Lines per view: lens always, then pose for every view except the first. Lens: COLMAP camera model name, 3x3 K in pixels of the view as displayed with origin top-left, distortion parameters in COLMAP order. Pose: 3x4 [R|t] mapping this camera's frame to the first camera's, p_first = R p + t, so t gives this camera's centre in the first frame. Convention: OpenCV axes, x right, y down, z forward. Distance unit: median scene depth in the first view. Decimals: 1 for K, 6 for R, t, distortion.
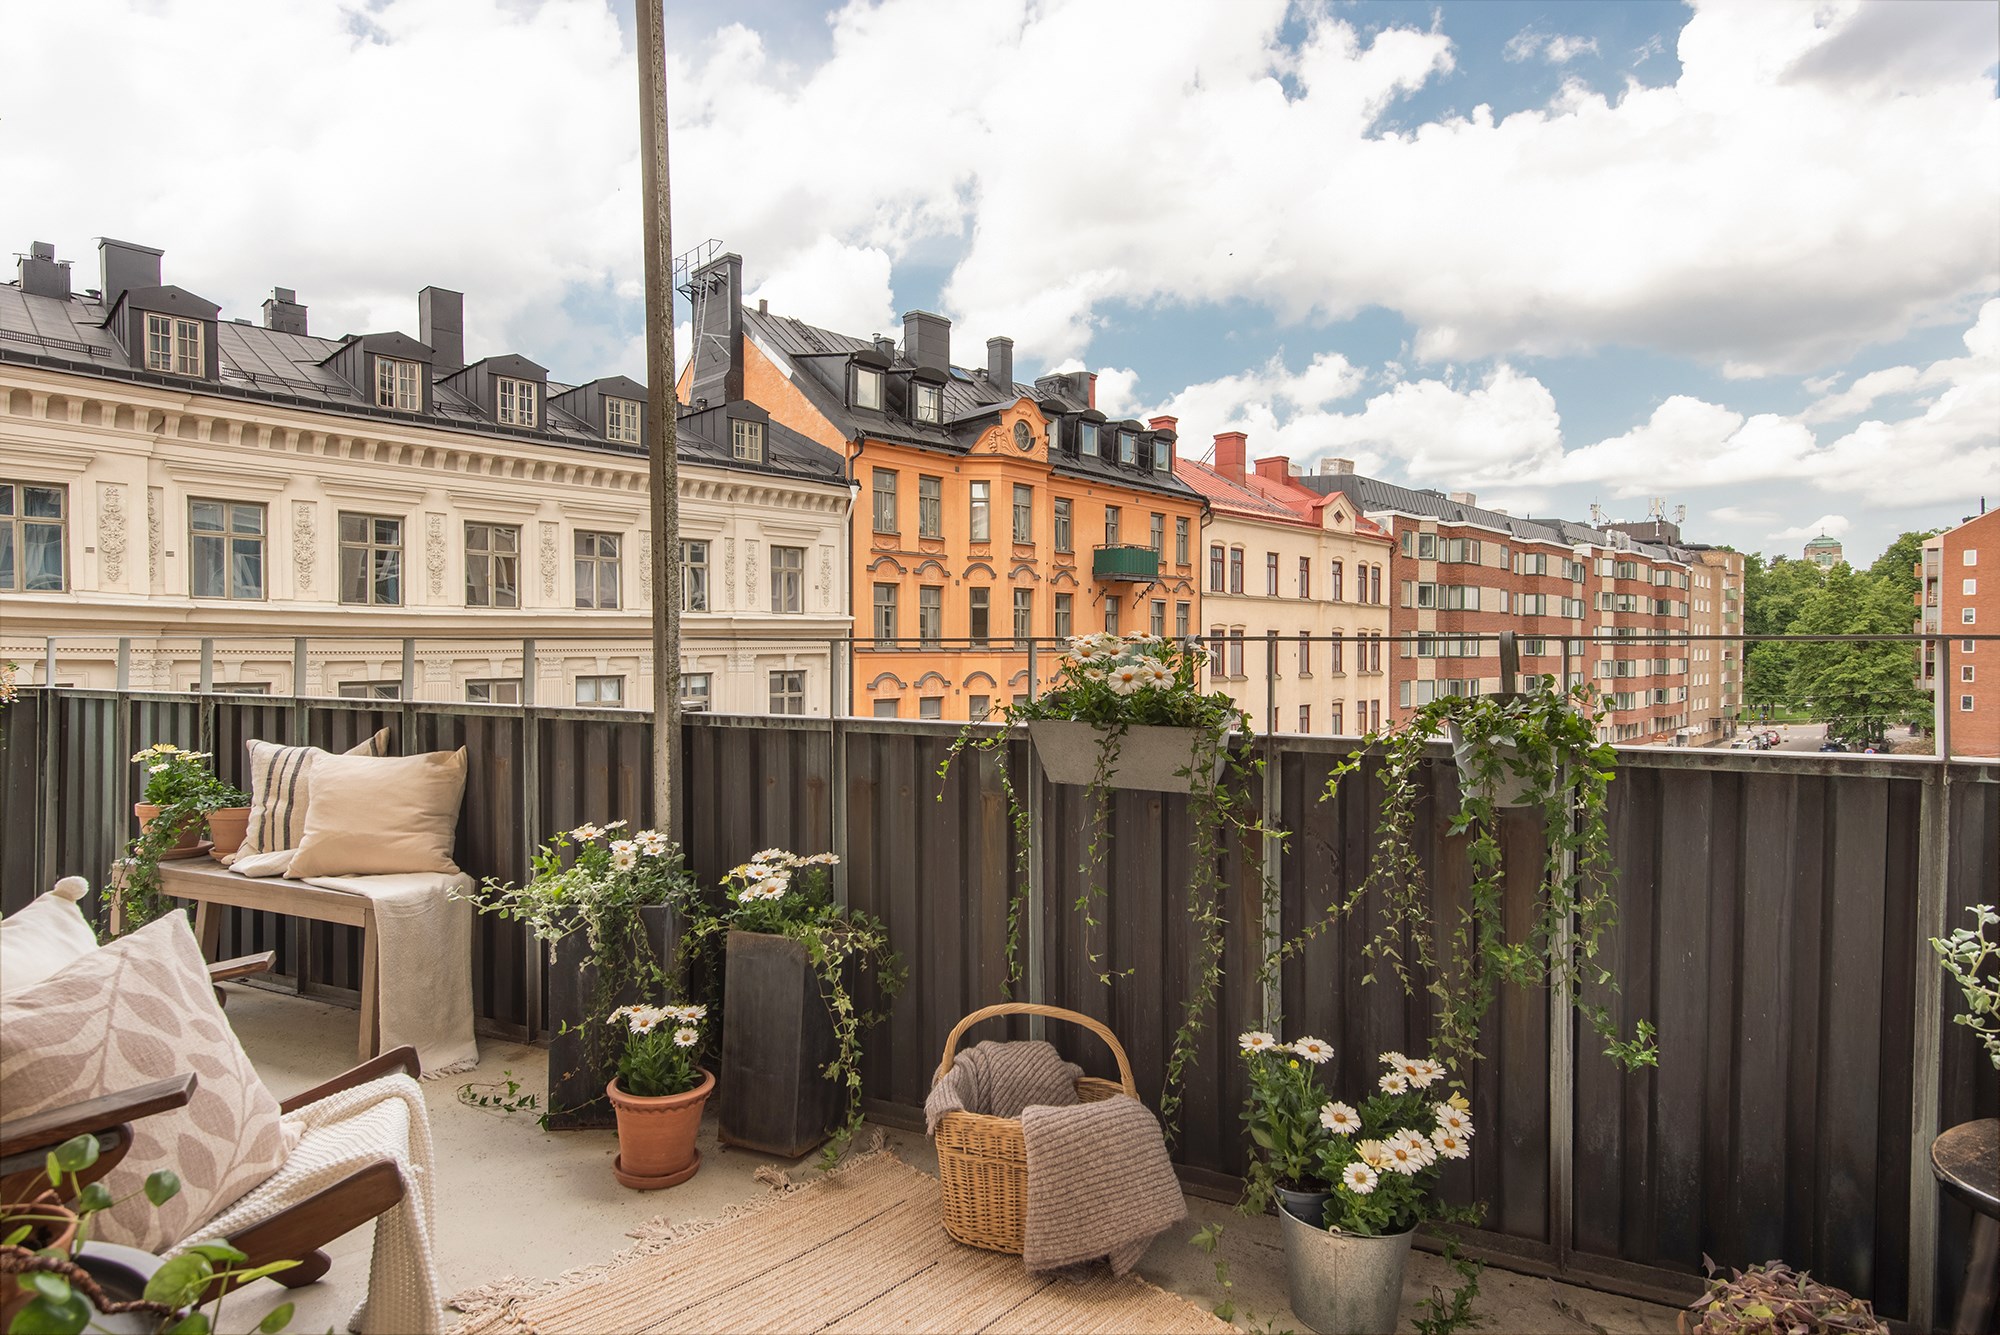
lens RADIAL K [[1085.2, 0, 1000.0], [0, 1085.2, 667.5], [0, 0, 1]] dist [0.045370, -0.031159]
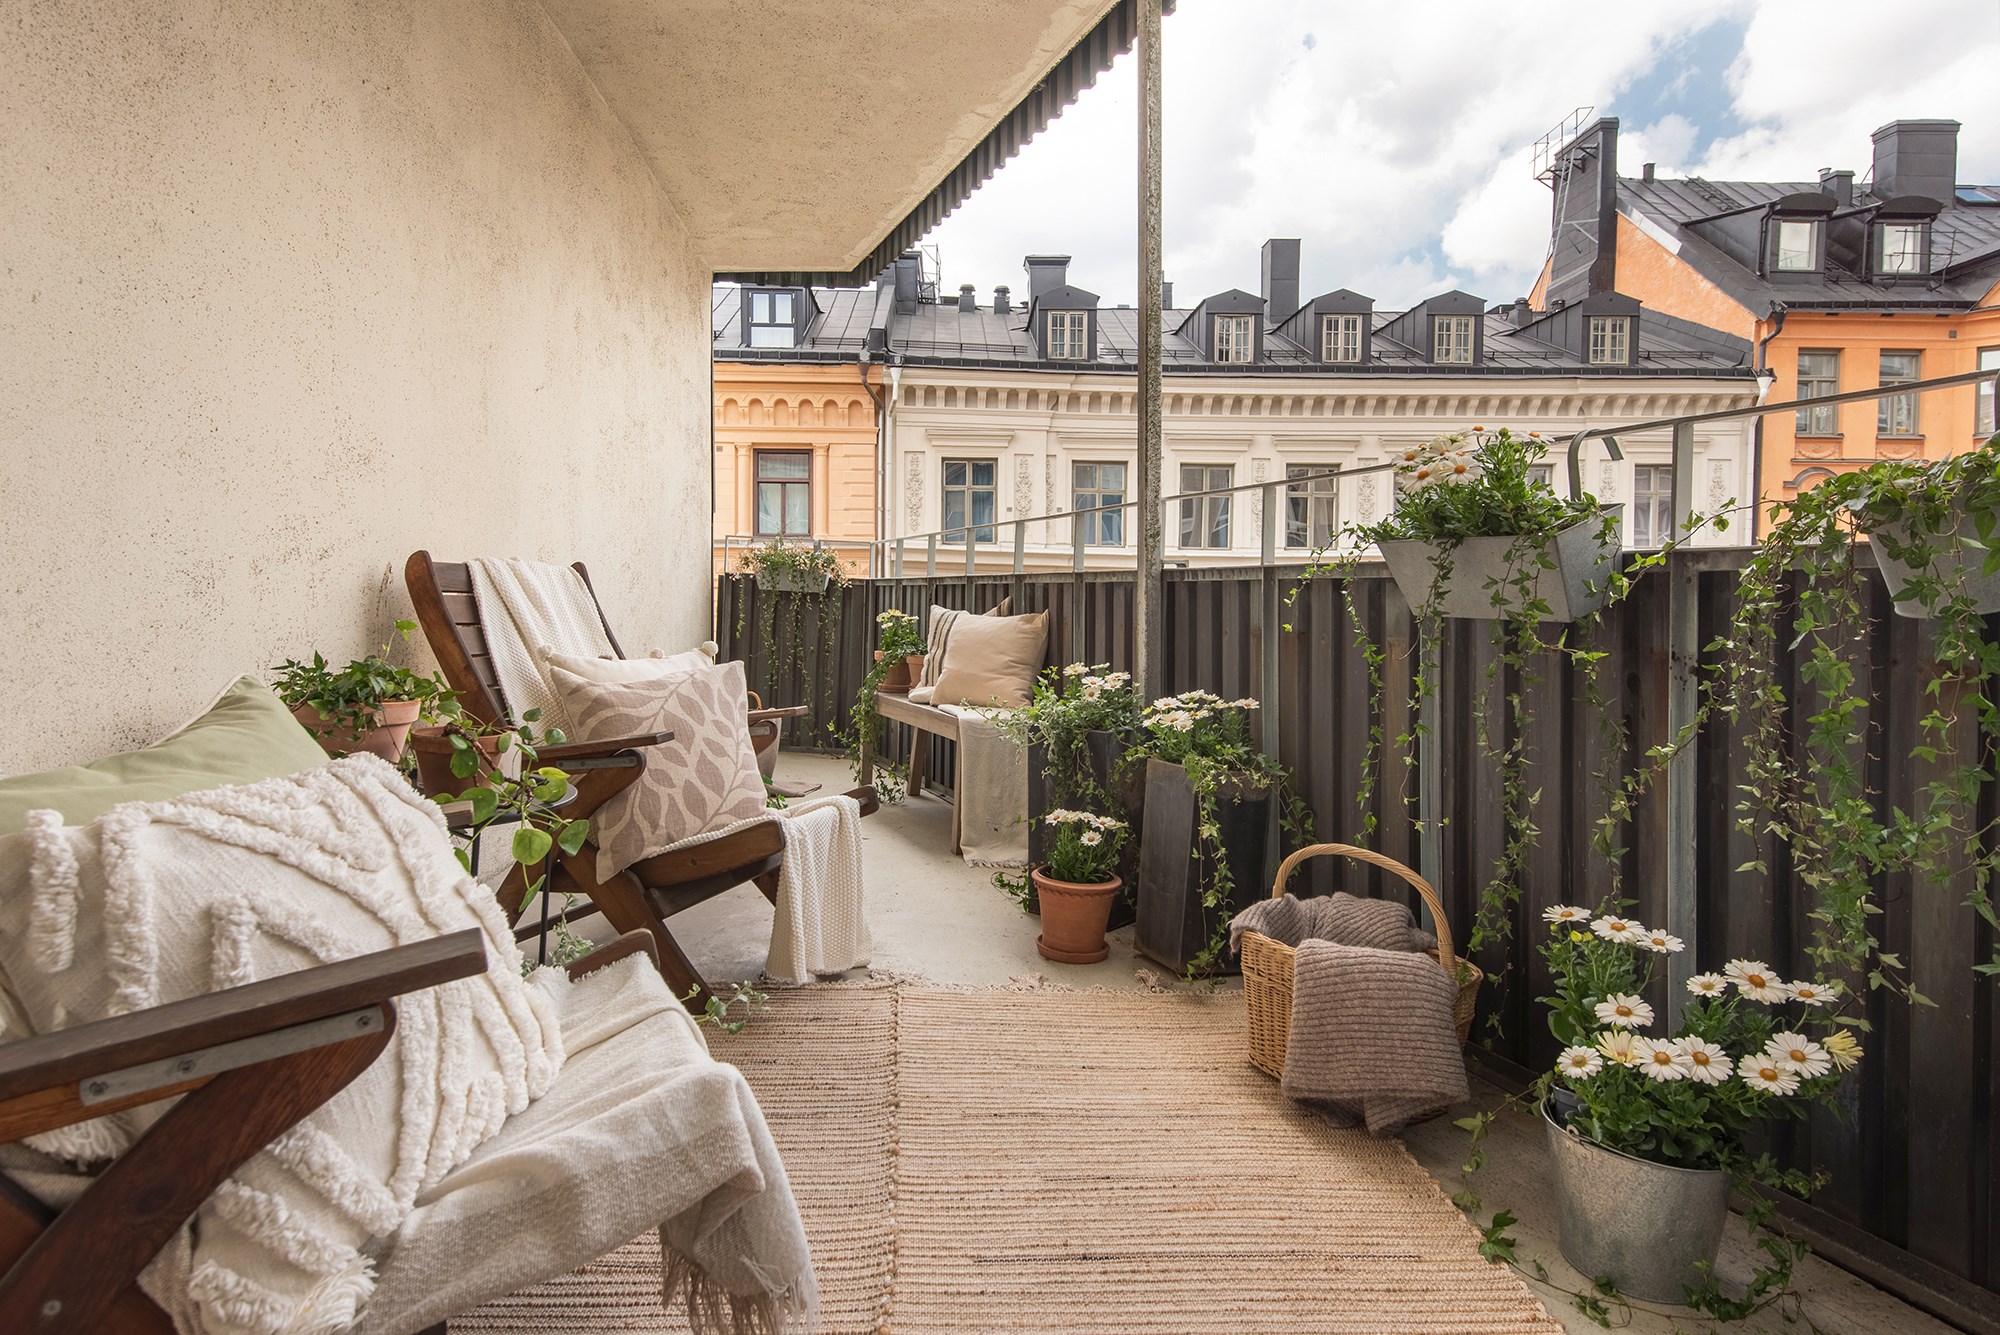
lens RADIAL K [[1212.7, 0, 1000.0], [0, 1212.7, 667.5], [0, 0, 1]] dist [0.049519, -0.029219]
pose [[0.699074, 0.034002, -0.714240, 0.144378], [-0.024922, 0.999420, 0.023186, 0.036891], [0.714615, 0.001591, 0.699517, 0.016650]]
